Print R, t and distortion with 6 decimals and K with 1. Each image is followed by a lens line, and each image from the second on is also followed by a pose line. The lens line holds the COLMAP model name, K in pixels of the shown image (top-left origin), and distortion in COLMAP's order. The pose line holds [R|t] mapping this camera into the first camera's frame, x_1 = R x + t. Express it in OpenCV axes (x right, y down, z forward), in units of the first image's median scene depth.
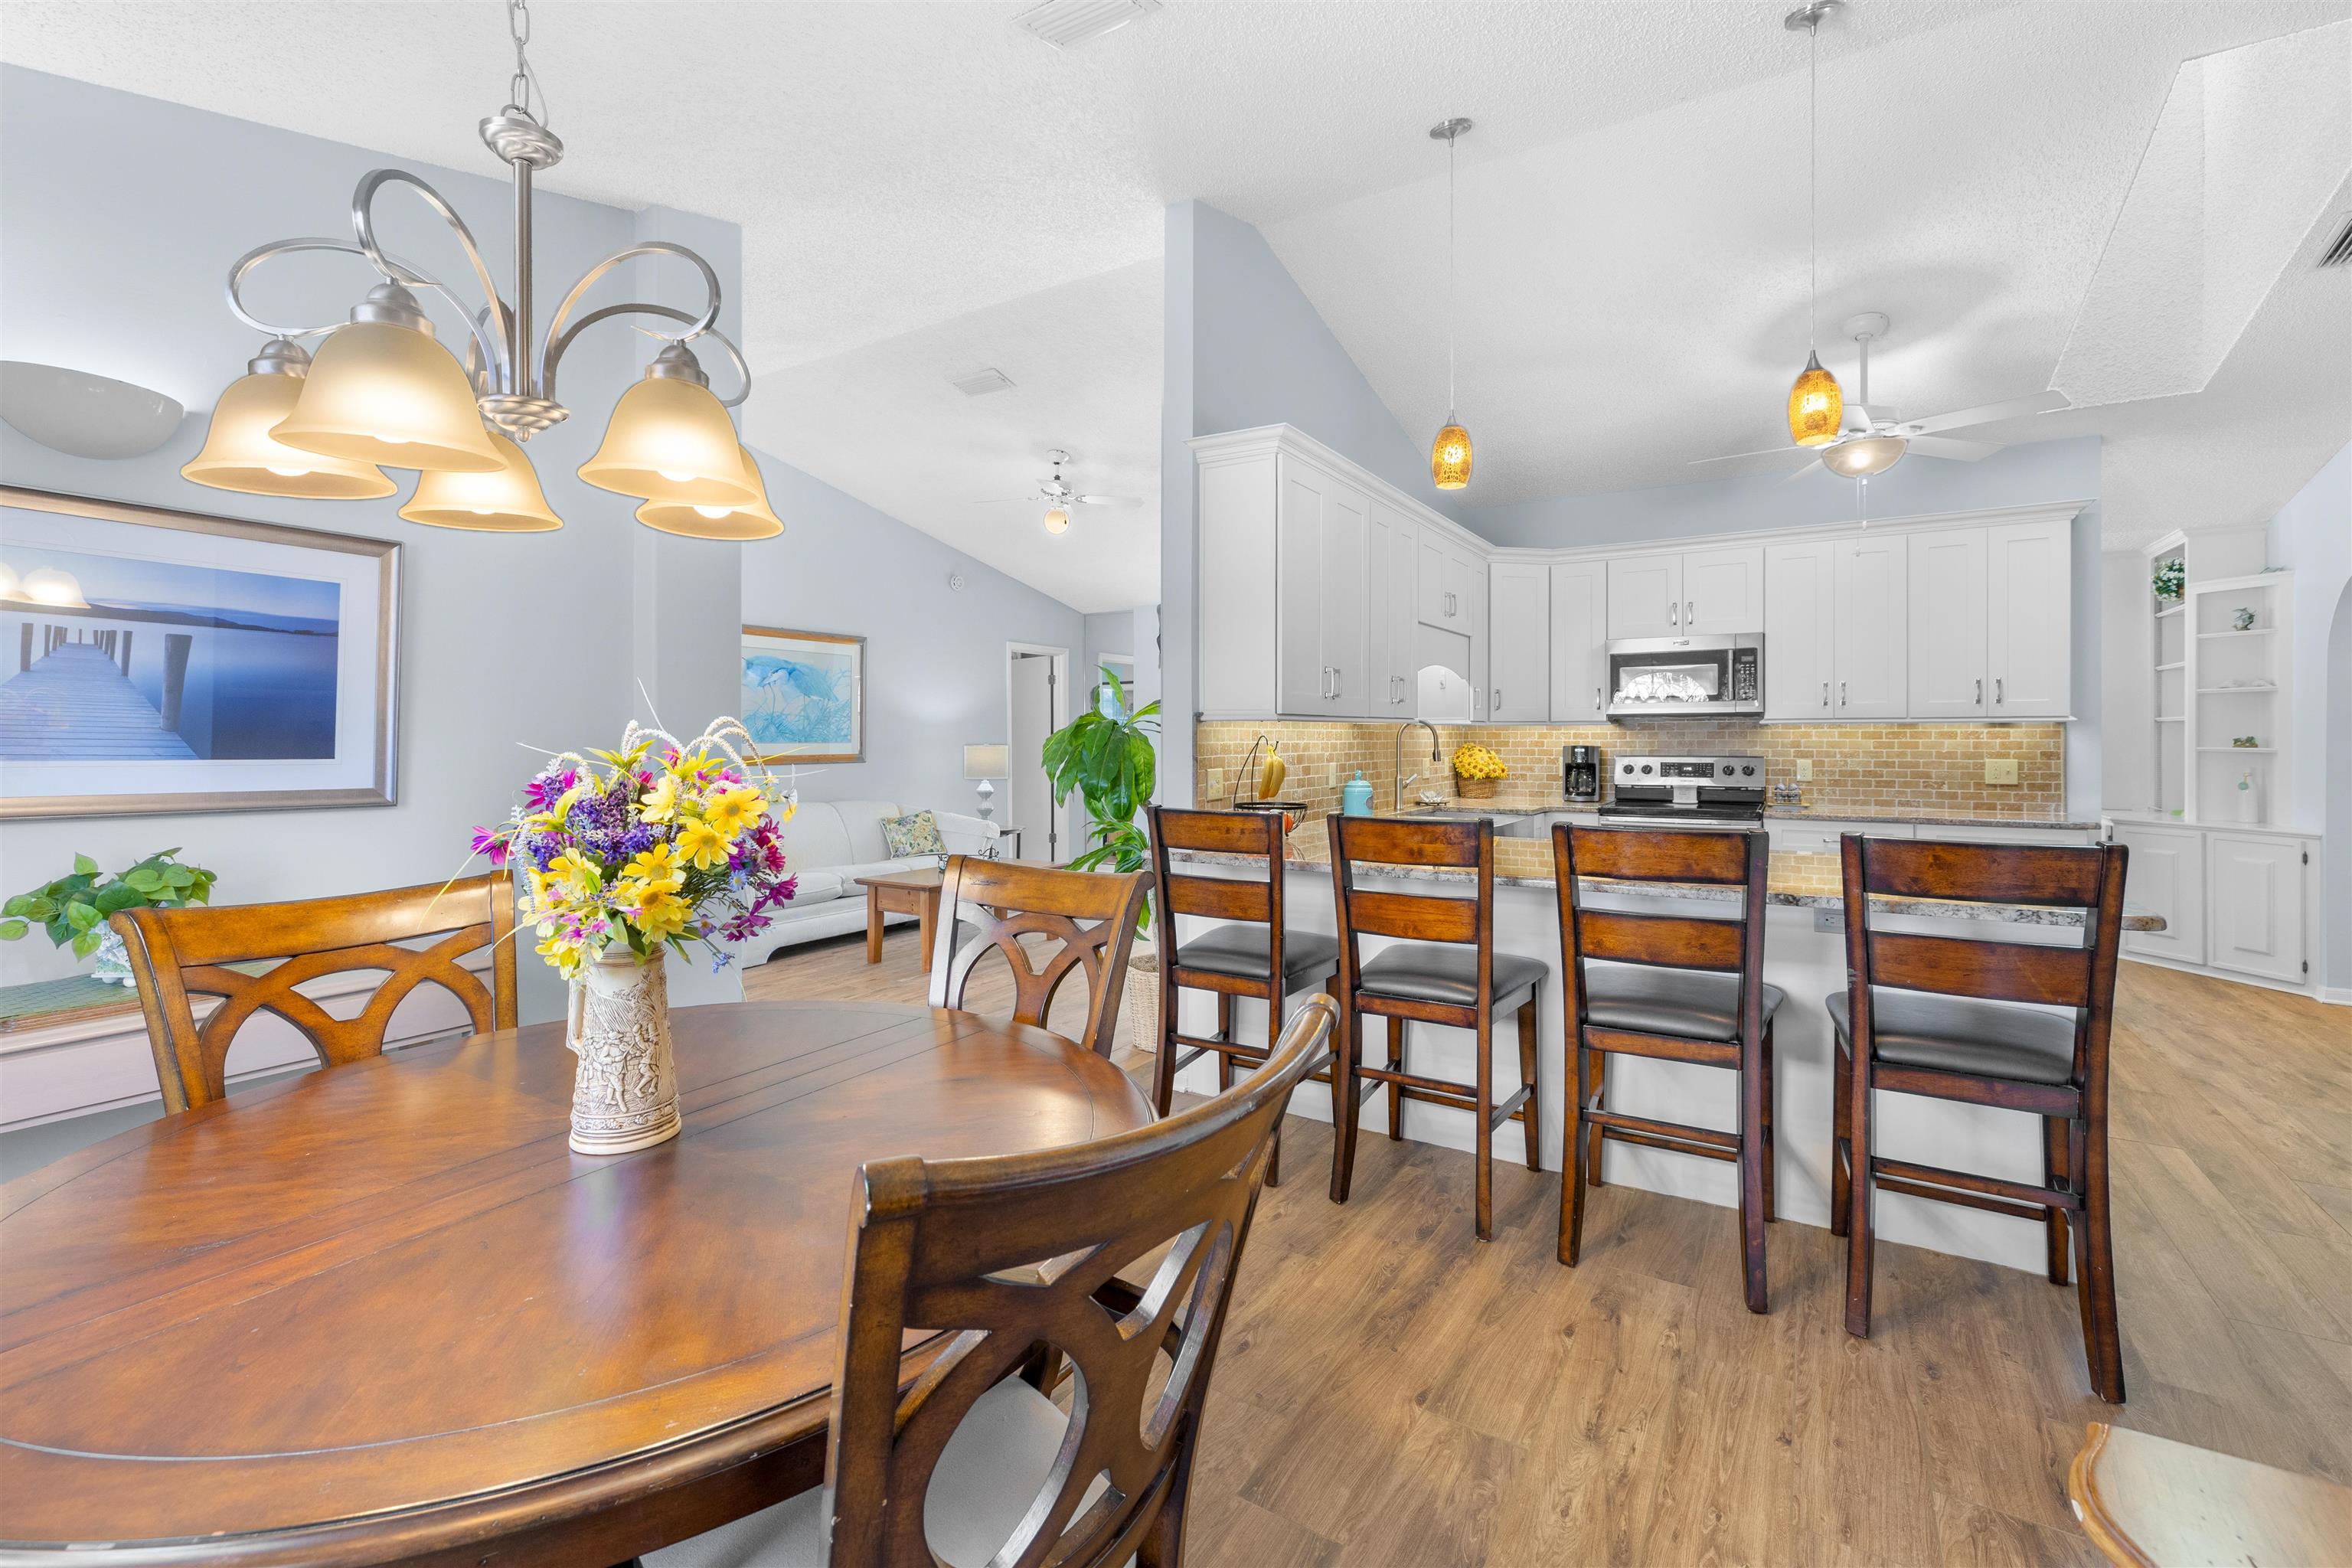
lens RADIAL K [[1017.4, 0, 1164.2], [0, 1017.4, 734.9], [0, 0, 1]] dist [-0.000785, 0.000141]
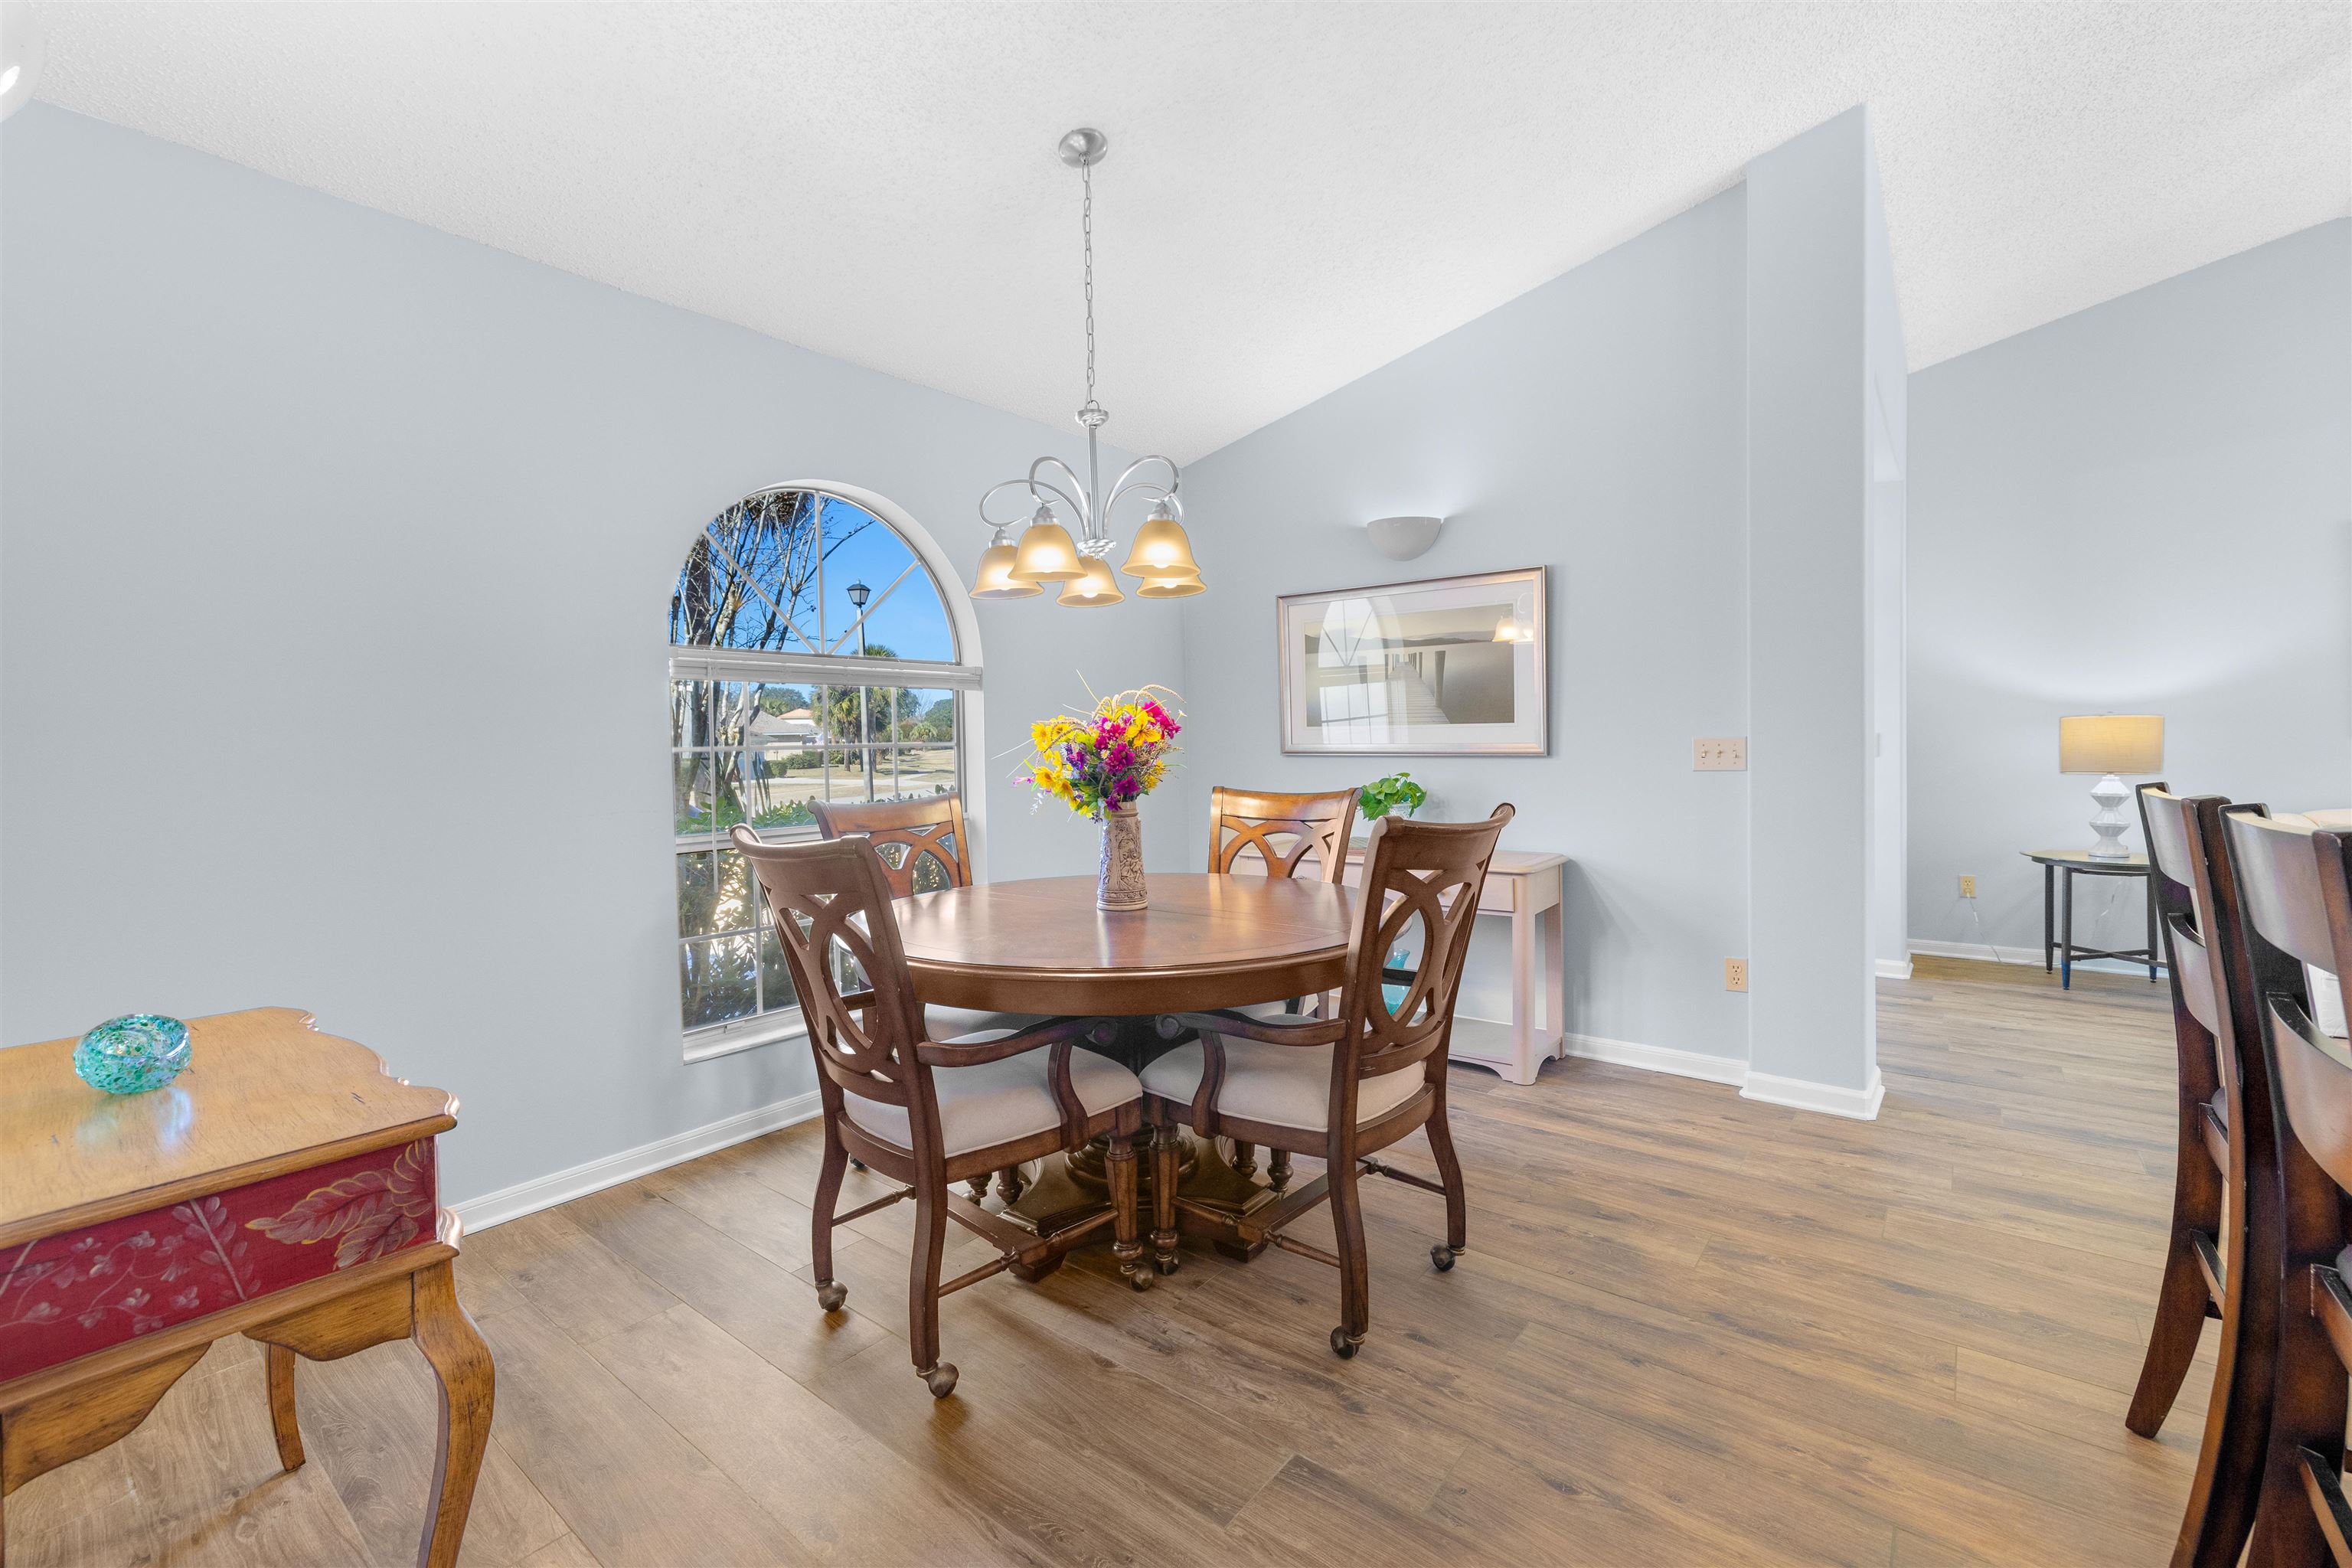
lens RADIAL K [[996.9, 0, 1179.4], [0, 996.9, 771.8], [0, 0, 1]] dist [-0.000195, -0.000280]
pose [[-0.091197, 0.028939, -0.995412, 0.330862], [0.018914, 0.999448, 0.027323, 0.022244], [0.995653, -0.016336, -0.091694, 0.323660]]
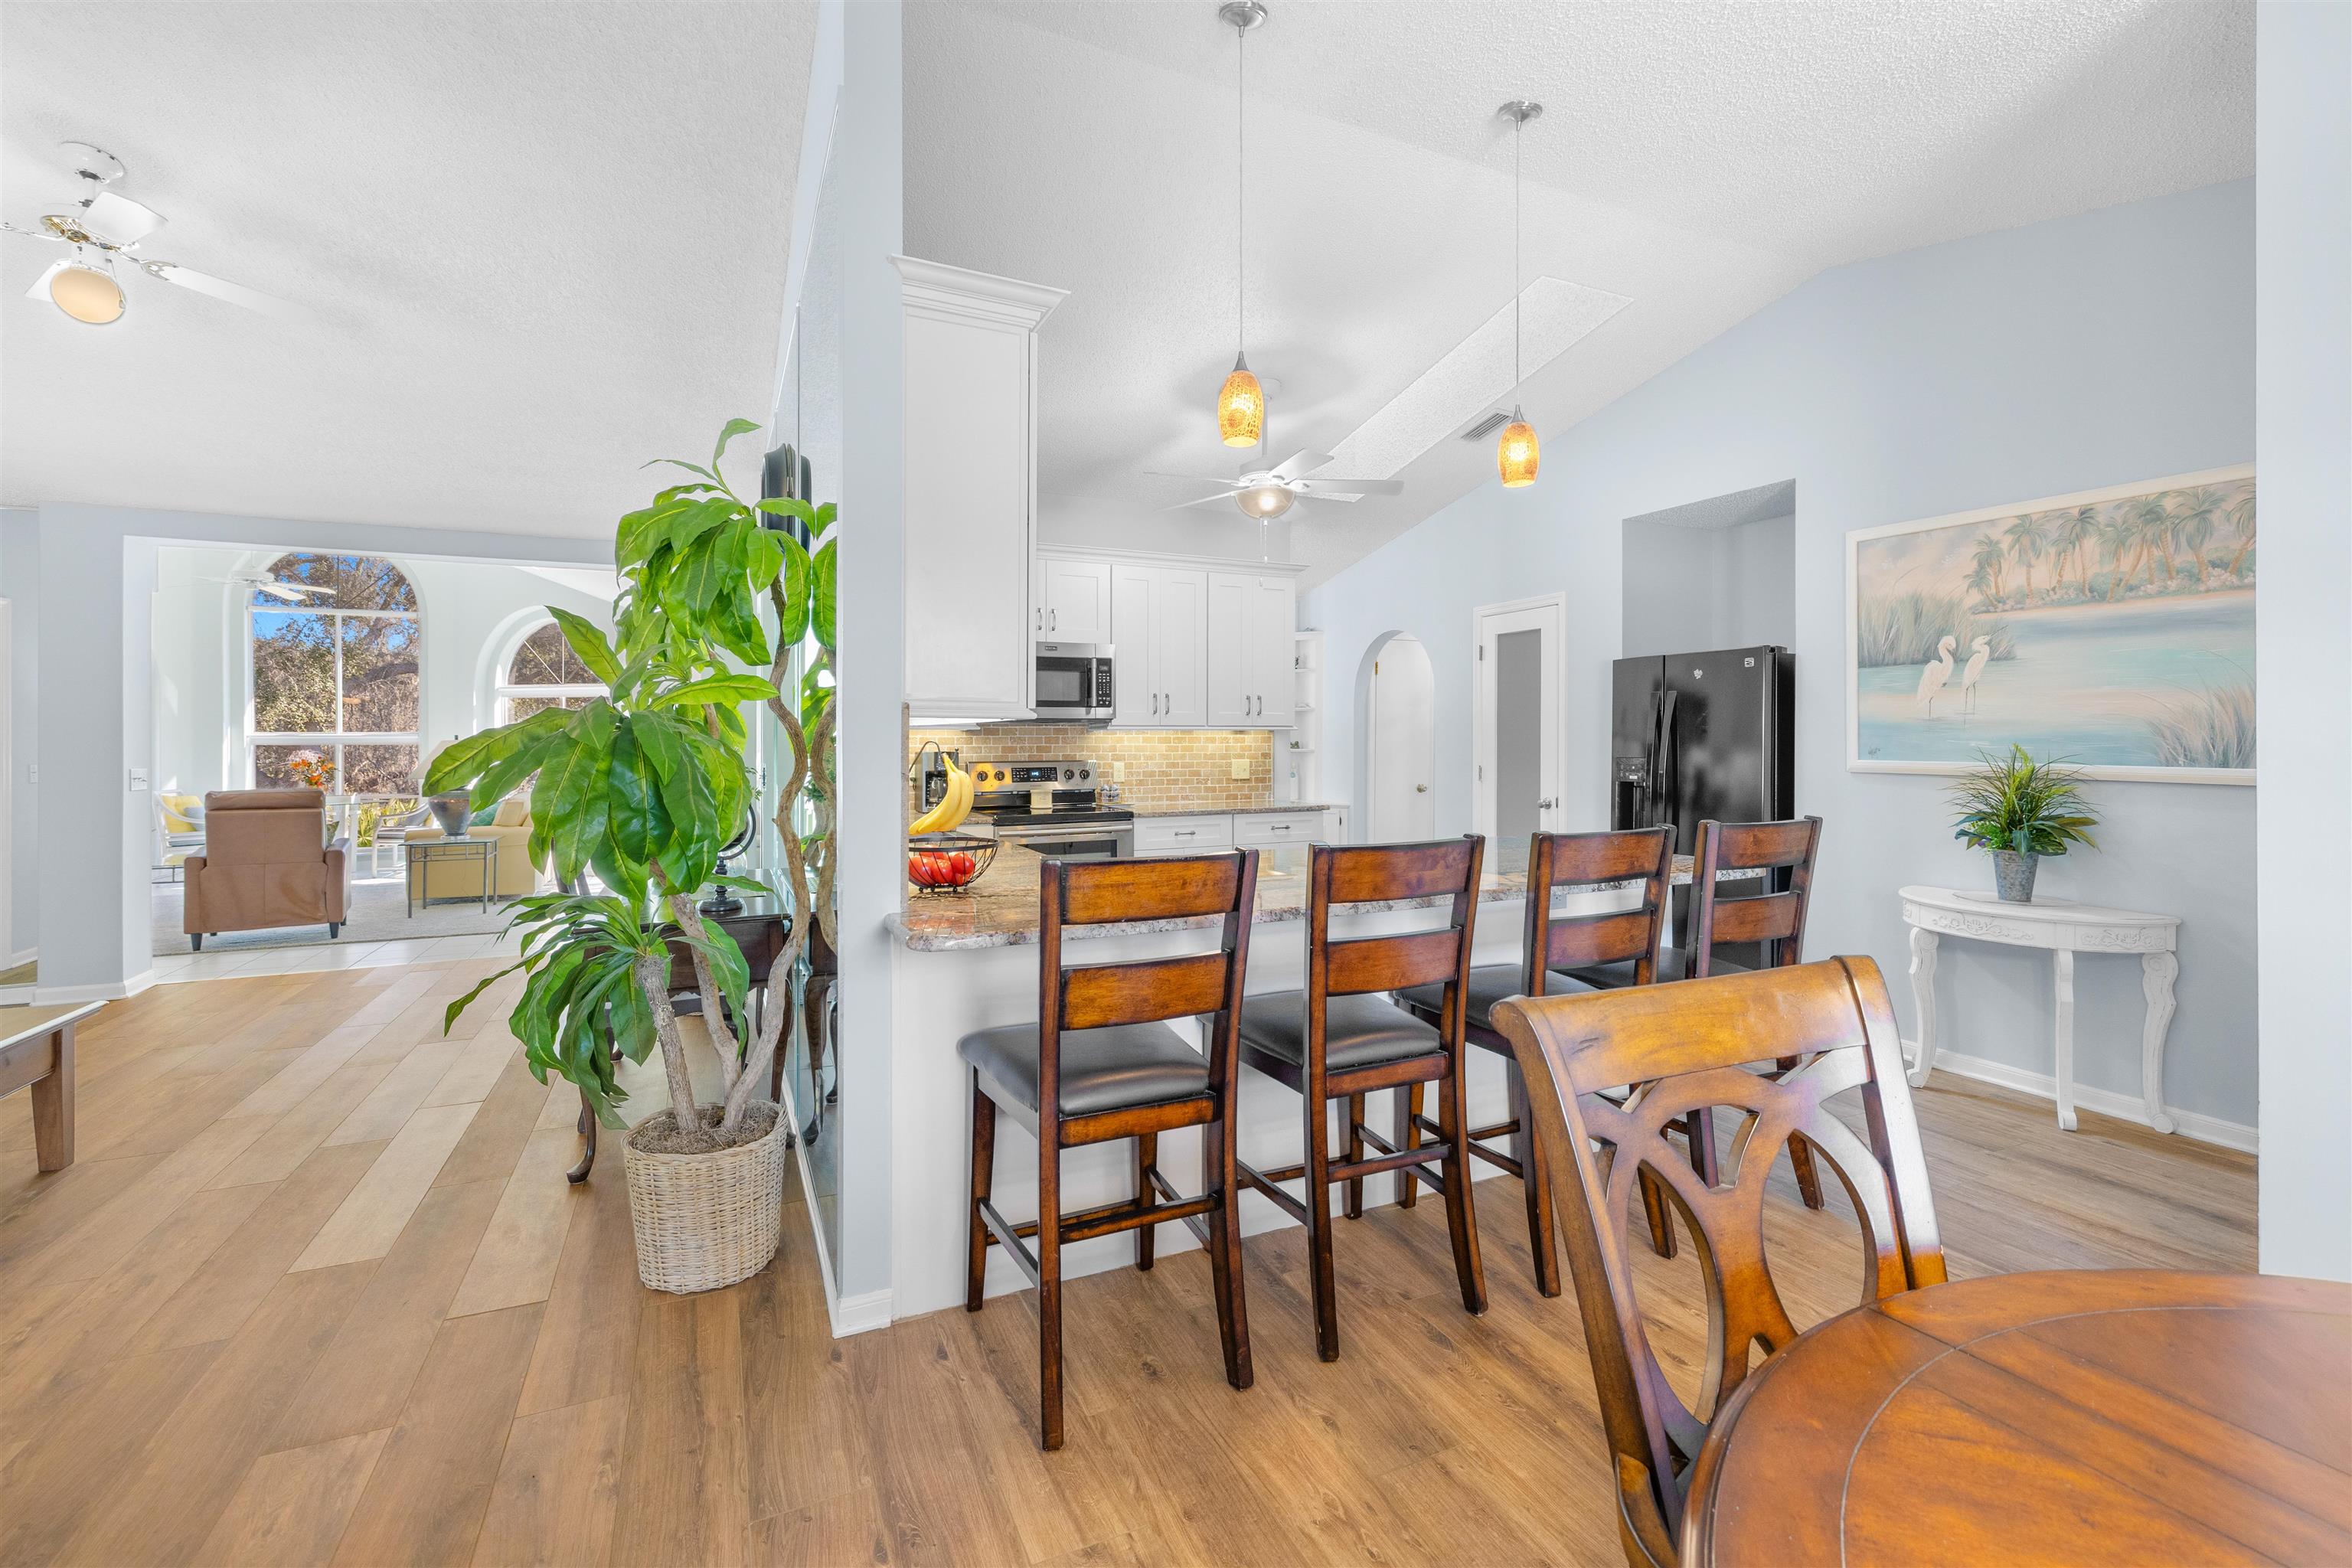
lens RADIAL K [[1017.4, 0, 1164.2], [0, 1017.4, 734.9], [0, 0, 1]] dist [-0.000785, 0.000141]
pose [[0.546510, 0.003865, 0.837444, -0.281221], [-0.000134, 0.999990, -0.004527, -0.000599], [-0.837453, 0.002362, 0.546505, 0.369871]]
